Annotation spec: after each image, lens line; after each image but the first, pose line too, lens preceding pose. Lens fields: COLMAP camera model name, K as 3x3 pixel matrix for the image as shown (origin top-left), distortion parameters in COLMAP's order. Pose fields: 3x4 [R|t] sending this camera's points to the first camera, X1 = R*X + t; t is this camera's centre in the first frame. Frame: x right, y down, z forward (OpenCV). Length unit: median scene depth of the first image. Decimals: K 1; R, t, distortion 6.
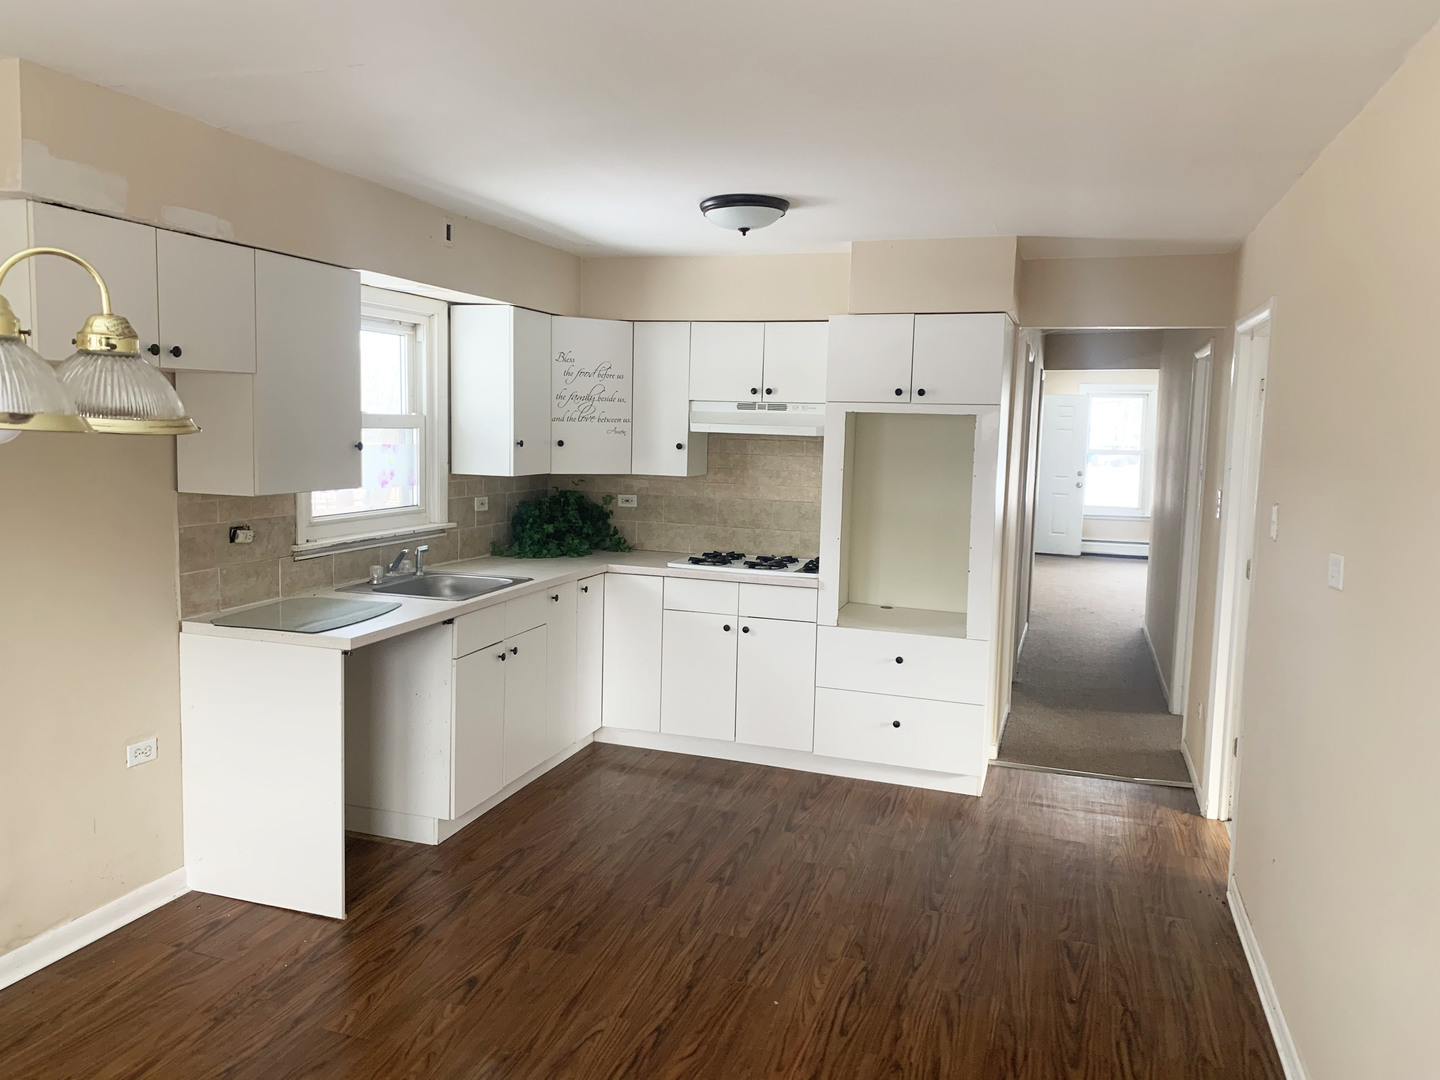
lens RADIAL K [[1077.6, 0, 720.0], [0, 1077.6, 540.0], [0, 0, 1]] dist [0.000080, 0.000628]
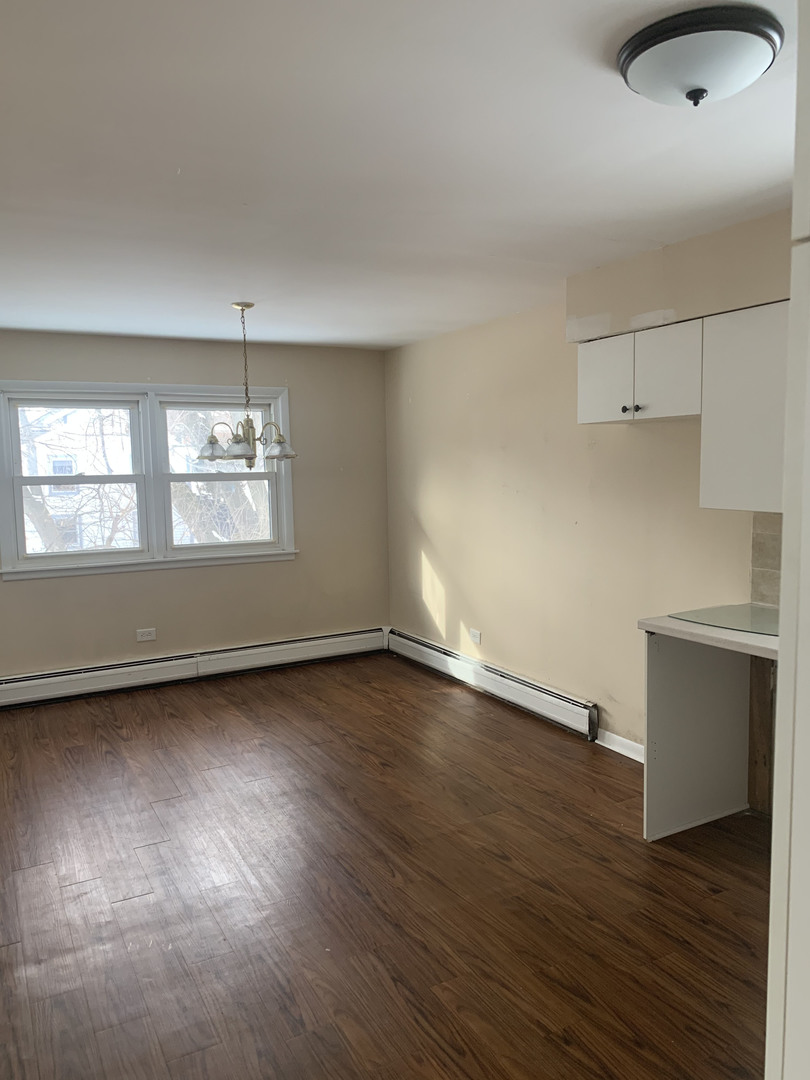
lens RADIAL K [[808.2, 0, 387.6], [0, 808.2, 547.6], [0, 0, 1]] dist [0.000080, 0.000628]
pose [[-0.701591, 0.059169, -0.710119, 0.544865], [-0.081410, 0.983366, 0.162369, -0.123621], [0.707914, 0.171728, -0.685104, 1.437200]]
